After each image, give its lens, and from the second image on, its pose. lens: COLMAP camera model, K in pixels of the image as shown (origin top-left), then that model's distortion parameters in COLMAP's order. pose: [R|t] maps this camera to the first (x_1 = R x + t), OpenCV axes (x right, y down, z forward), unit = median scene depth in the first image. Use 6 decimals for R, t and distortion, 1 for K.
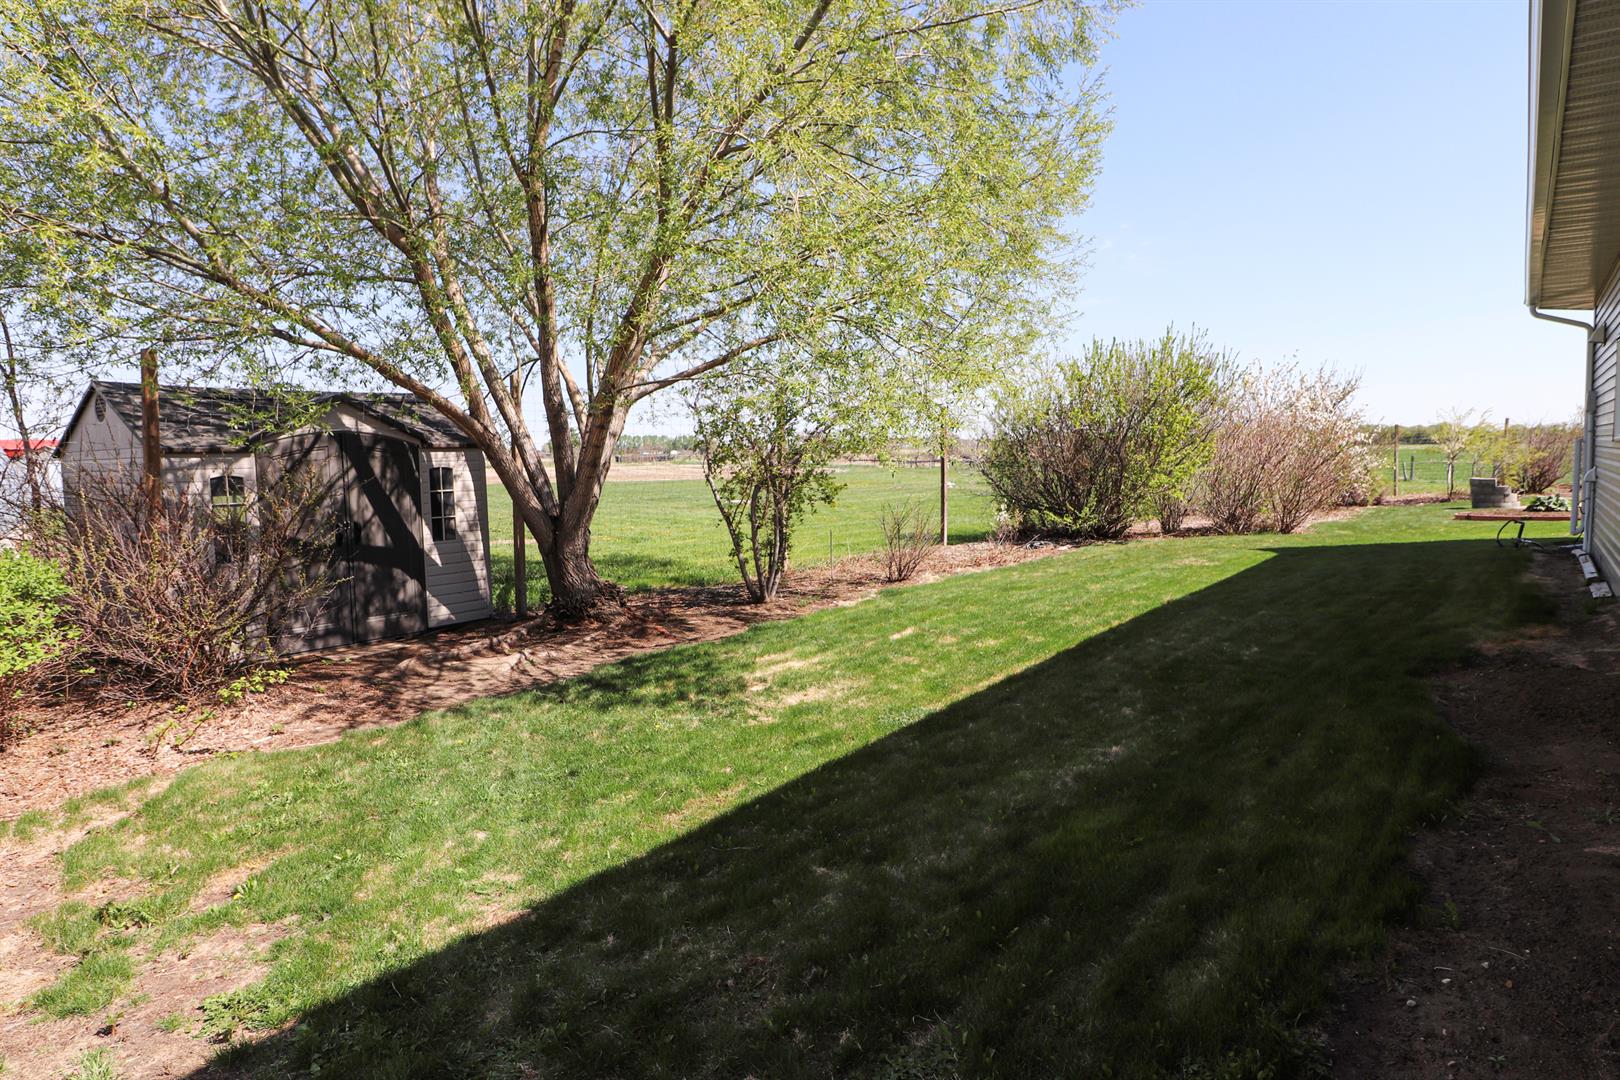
lens RADIAL K [[989.0, 0, 807.4], [0, 989.0, 536.1], [0, 0, 1]] dist [0.002192, 0.000115]
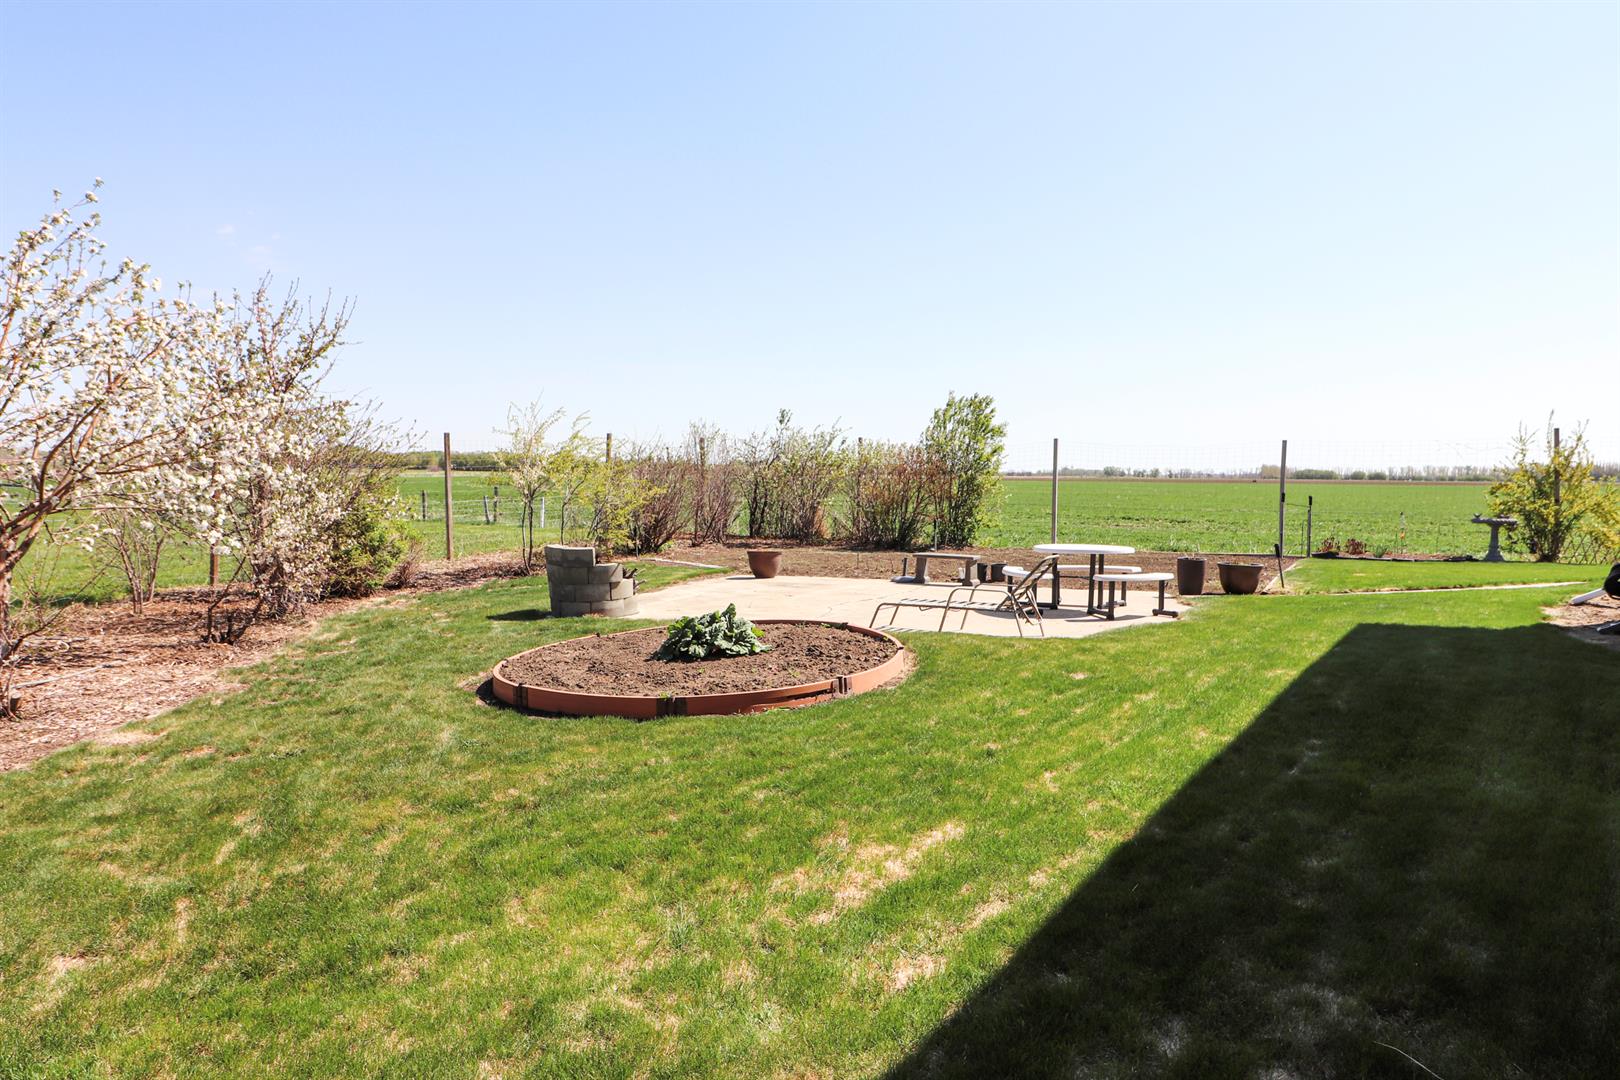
lens RADIAL K [[989.0, 0, 808.6], [0, 989.0, 539.1], [0, 0, 1]] dist [0.002192, 0.000115]
pose [[0.687875, -0.020895, 0.725528, 0.367122], [0.035799, 0.999346, -0.005160, -0.047397], [-0.724945, 0.029522, 0.688173, 0.521071]]
